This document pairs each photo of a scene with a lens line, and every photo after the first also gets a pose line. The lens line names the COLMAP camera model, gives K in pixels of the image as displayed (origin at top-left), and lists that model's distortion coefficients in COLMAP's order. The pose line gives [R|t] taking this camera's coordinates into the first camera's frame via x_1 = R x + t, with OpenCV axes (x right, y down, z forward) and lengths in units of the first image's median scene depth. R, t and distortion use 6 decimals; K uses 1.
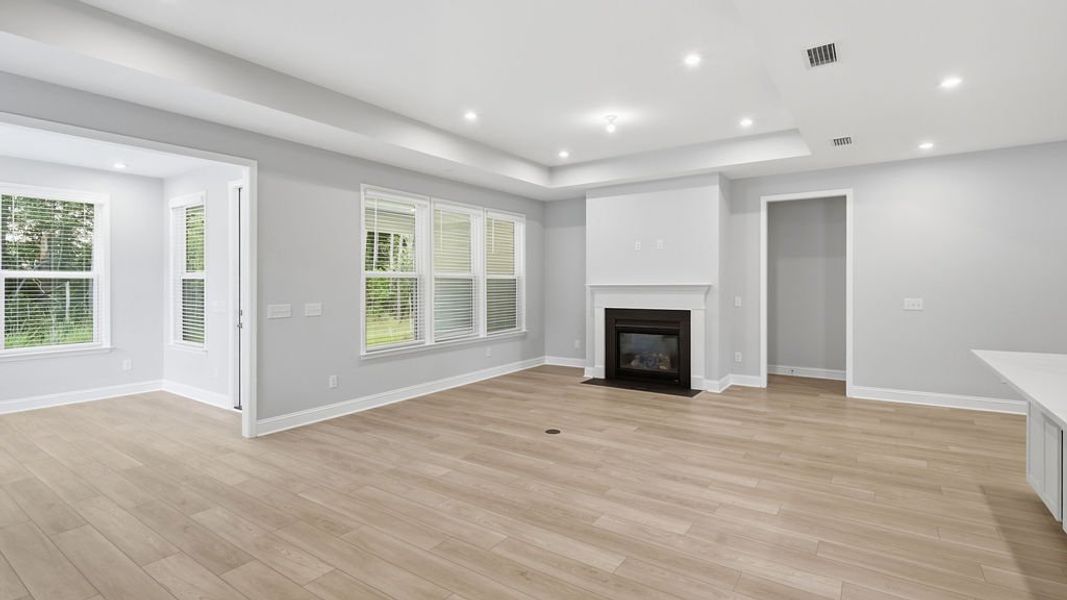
lens RADIAL K [[493.4, 0, 534.3], [0, 493.4, 283.9], [0, 0, 1]] dist [-0.001093, -0.000565]
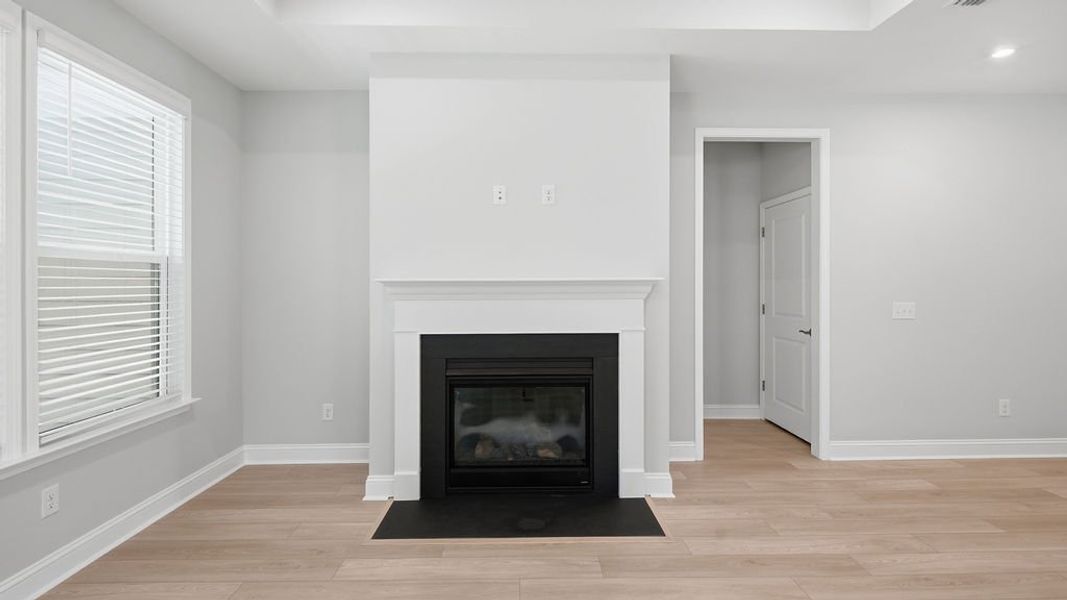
lens RADIAL K [[508.3, 0, 535.5], [0, 508.3, 283.8], [0, 0, 1]] dist [0.001468, 0.000581]
pose [[0.815443, 0.003044, 0.578830, -0.034691], [-0.003293, 0.999994, -0.000620, 0.006057], [-0.578829, -0.001400, 0.815448, 0.640026]]
